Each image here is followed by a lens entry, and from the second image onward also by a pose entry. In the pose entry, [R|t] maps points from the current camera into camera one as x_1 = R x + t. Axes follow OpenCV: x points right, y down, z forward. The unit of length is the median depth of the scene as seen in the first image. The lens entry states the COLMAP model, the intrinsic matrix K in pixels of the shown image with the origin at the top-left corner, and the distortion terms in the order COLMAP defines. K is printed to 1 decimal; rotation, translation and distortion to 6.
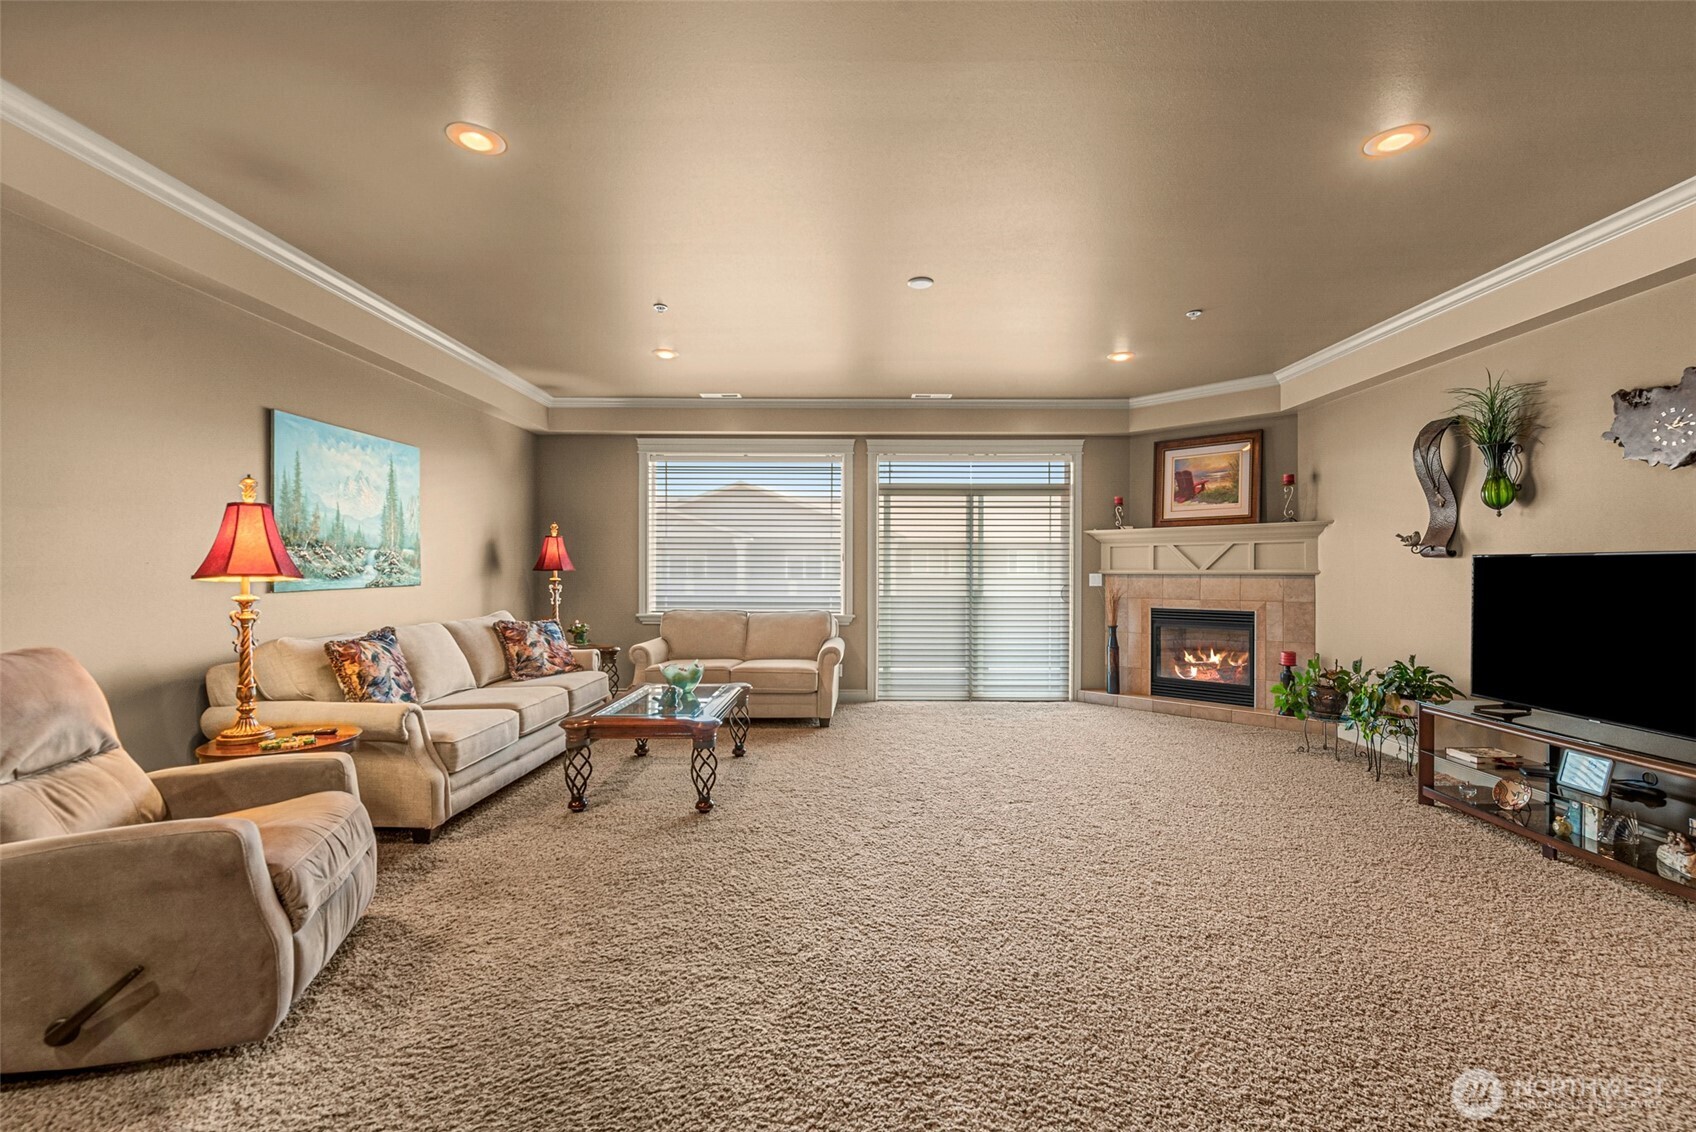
lens RADIAL K [[743.9, 0, 849.1], [0, 743.9, 568.2], [0, 0, 1]] dist [-0.001216, -0.000322]
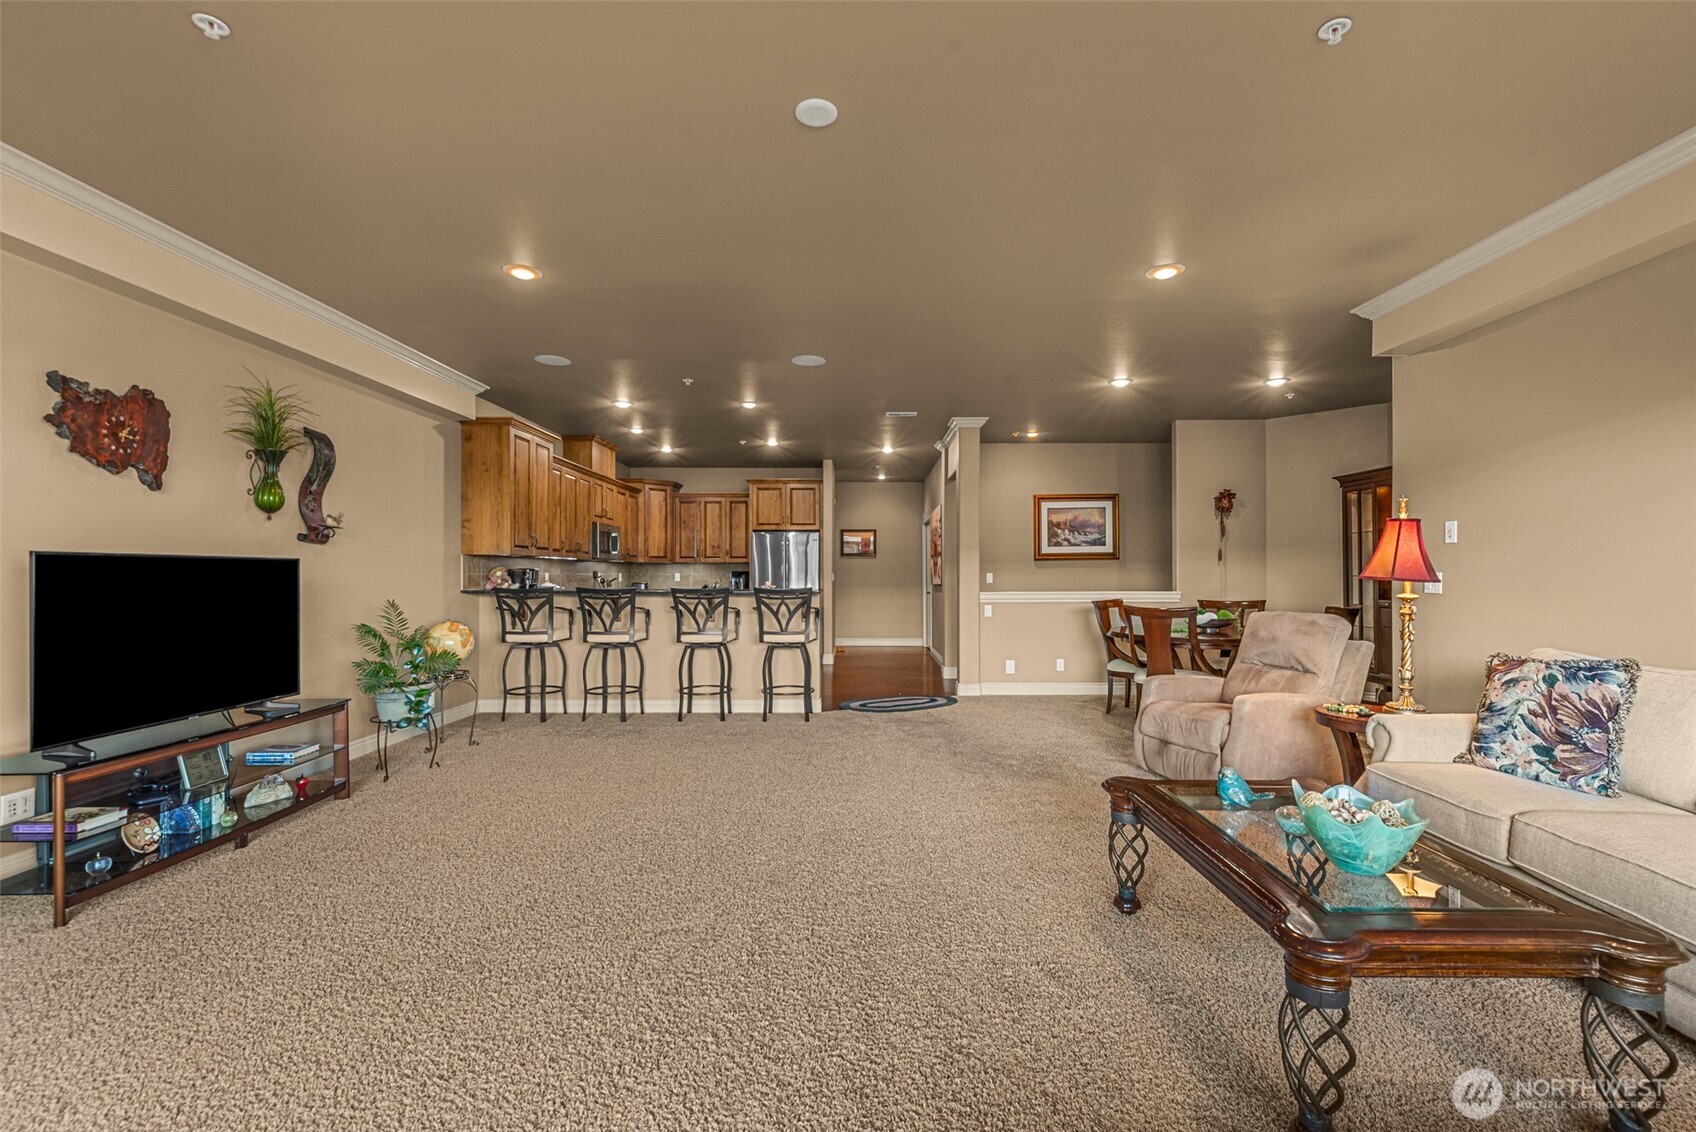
lens RADIAL K [[743.9, 0, 850.5], [0, 743.9, 566.0], [0, 0, 1]] dist [-0.001216, -0.000322]
pose [[-0.999963, 0.000421, 0.008556, 0.047722], [0.000318, 0.999927, -0.012101, 0.003805], [-0.008560, -0.012098, -0.999890, 1.329202]]
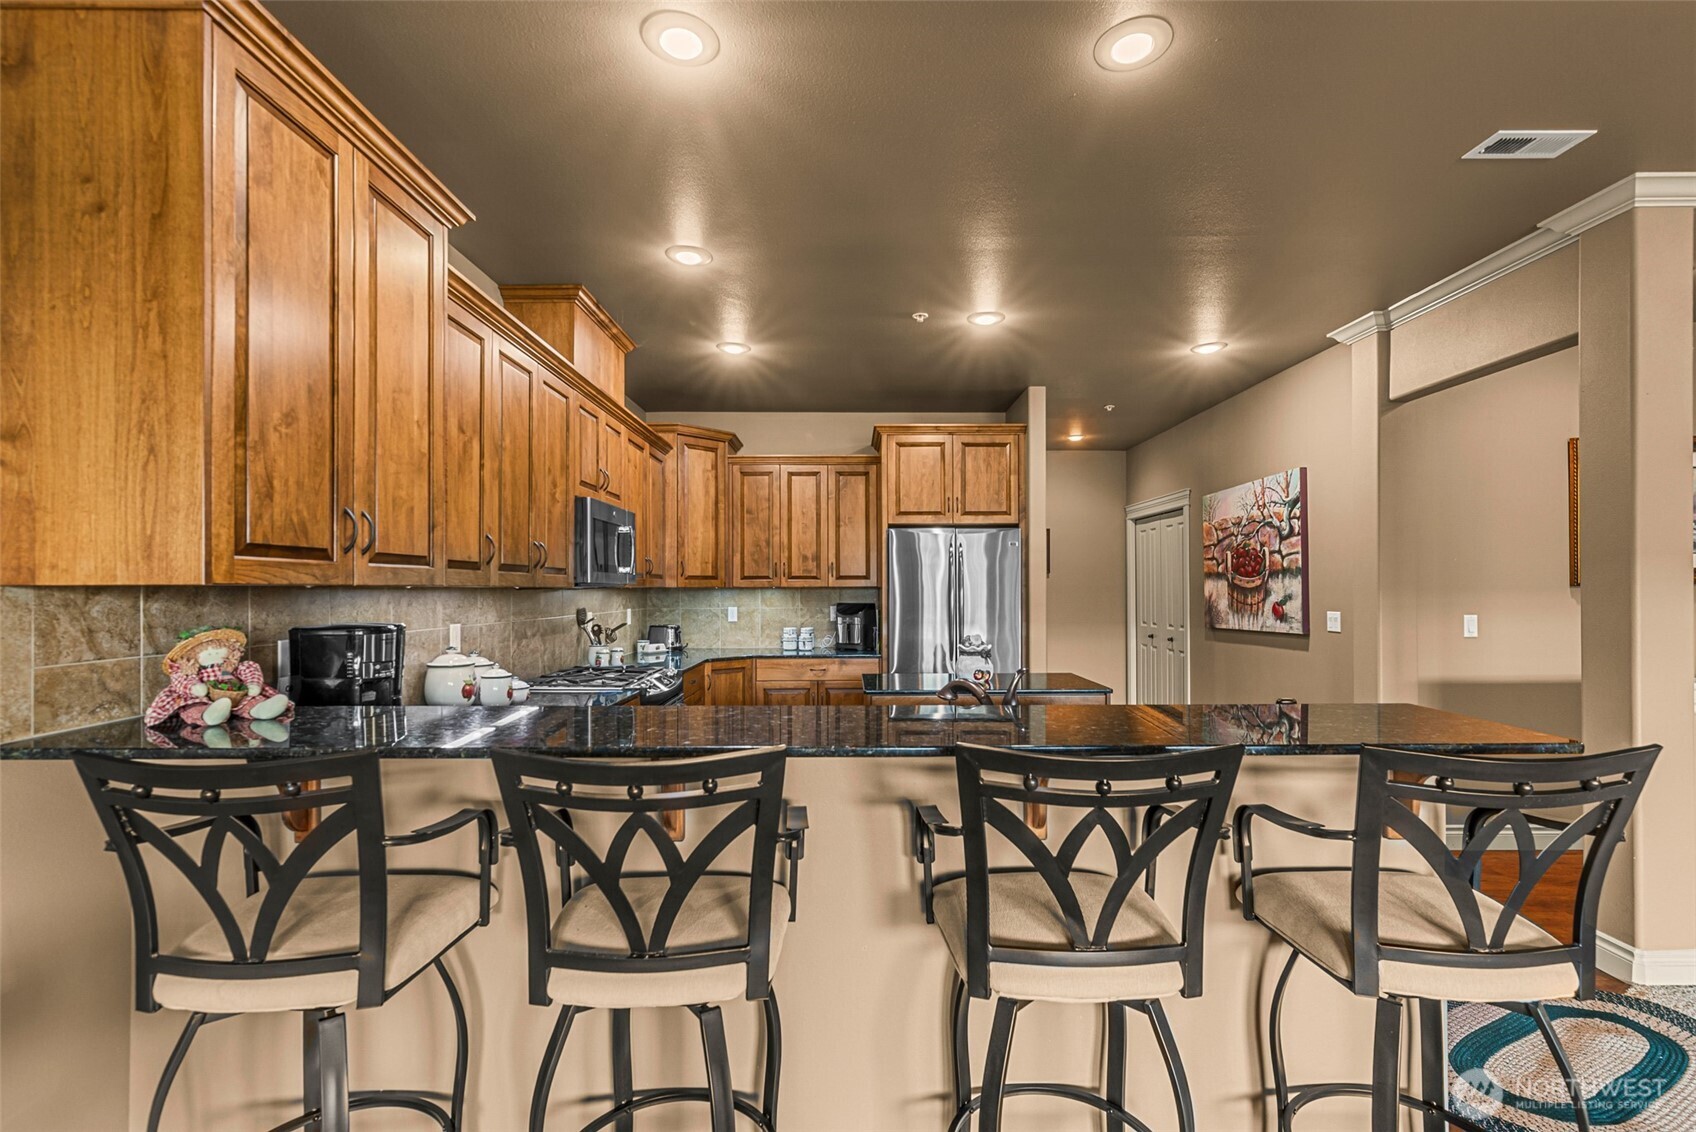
lens RADIAL K [[743.9, 0, 838.3], [0, 743.9, 587.3], [0, 0, 1]] dist [-0.001216, -0.000322]
pose [[-0.999941, 0.003660, 0.010193, 0.396366], [0.003632, 0.999989, -0.002802, -0.028504], [-0.010203, -0.002765, -0.999944, 0.335057]]
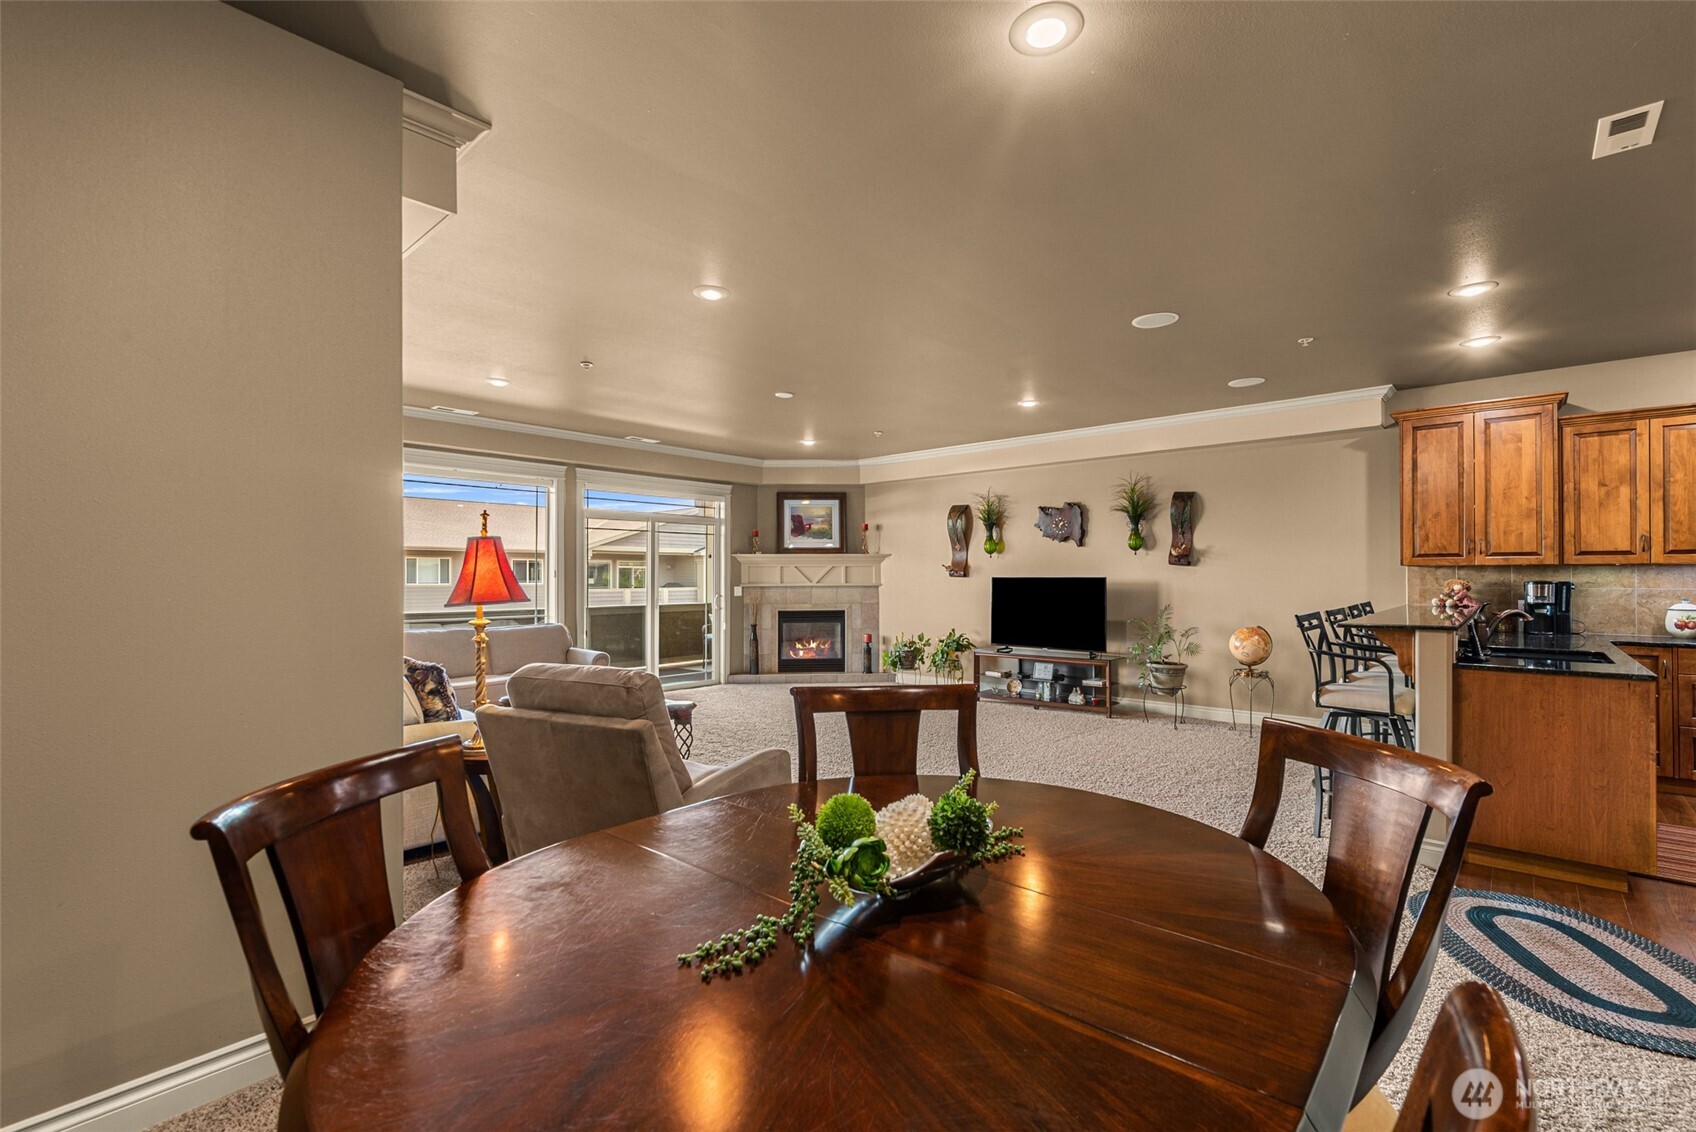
lens RADIAL K [[743.9, 0, 861.8], [0, 743.9, 569.4], [0, 0, 1]] dist [-0.001216, -0.000322]
pose [[0.667934, 0.007622, 0.744182, -0.746065], [-0.000025, 0.999948, -0.010219, -0.014063], [-0.744221, 0.006807, 0.667899, -0.090841]]
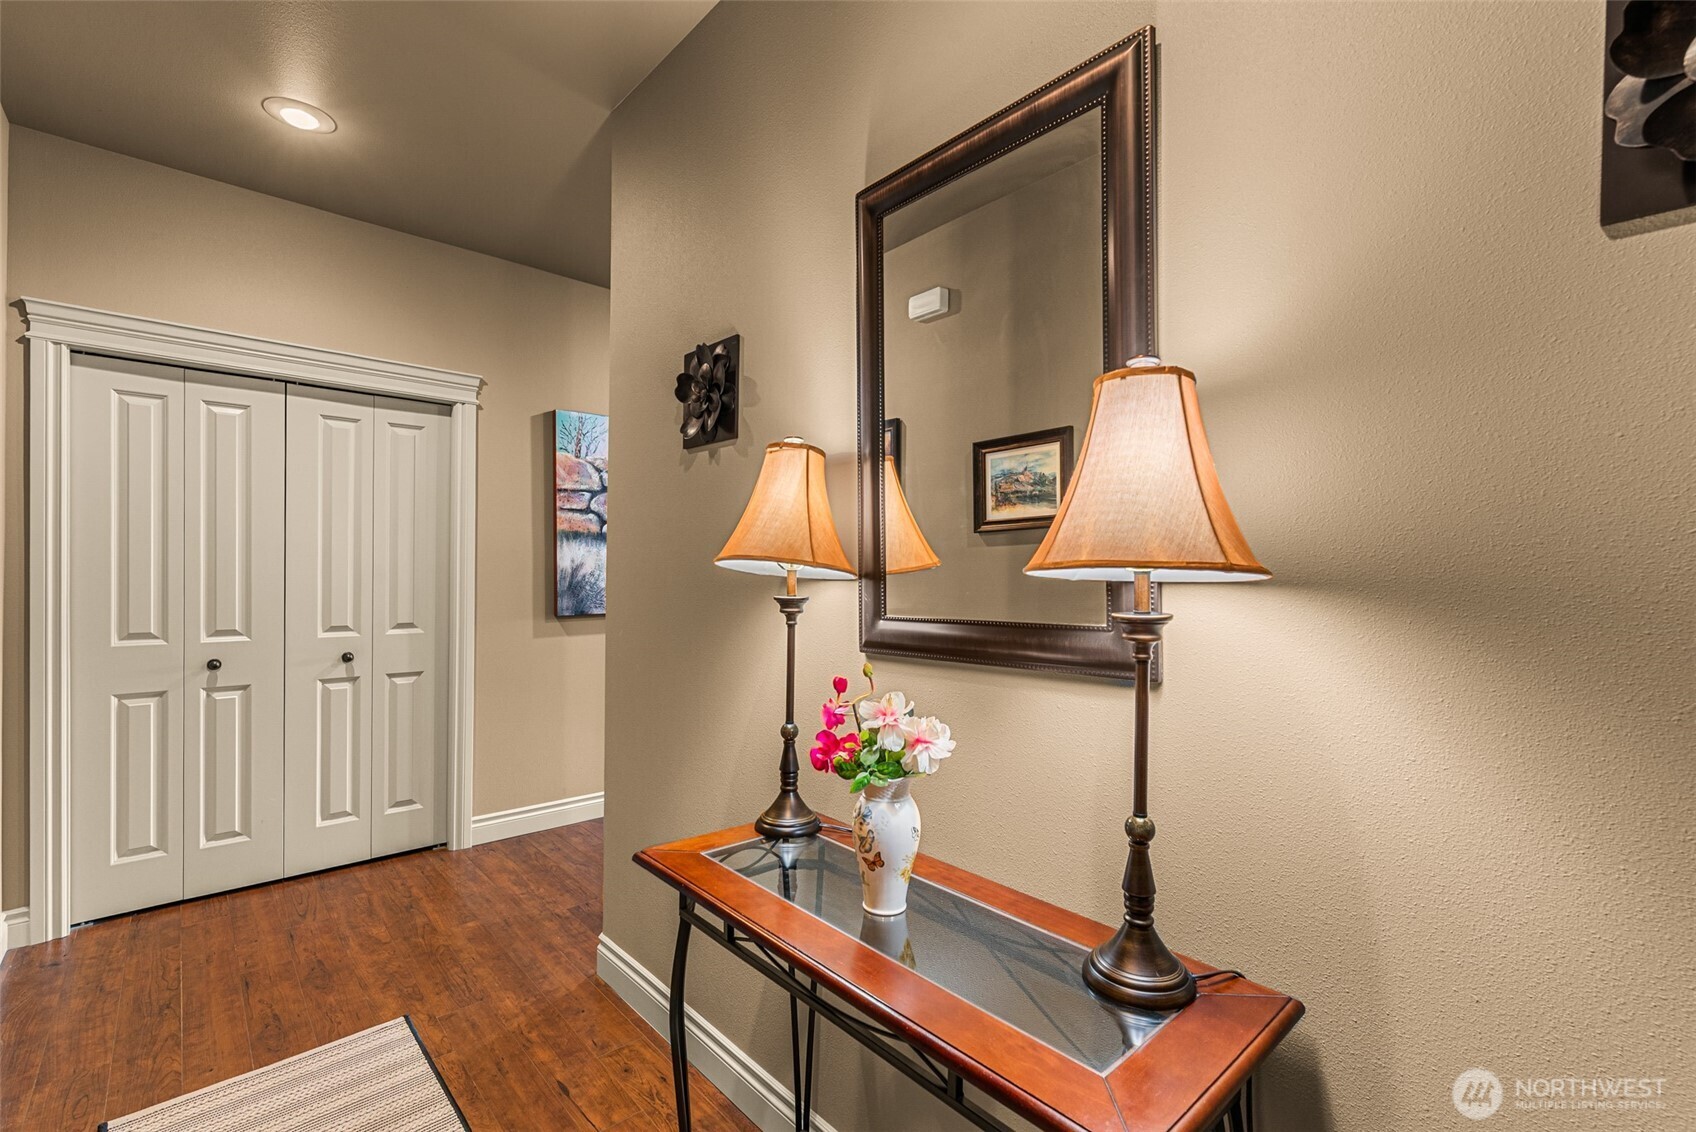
lens RADIAL K [[743.9, 0, 850.2], [0, 743.9, 579.9], [0, 0, 1]] dist [-0.001216, -0.000322]
pose [[0.681286, 0.014528, -0.731873, 0.584192], [-0.009683, 0.999894, 0.010834, -0.013522], [0.731953, -0.000295, 0.681355, -1.199912]]
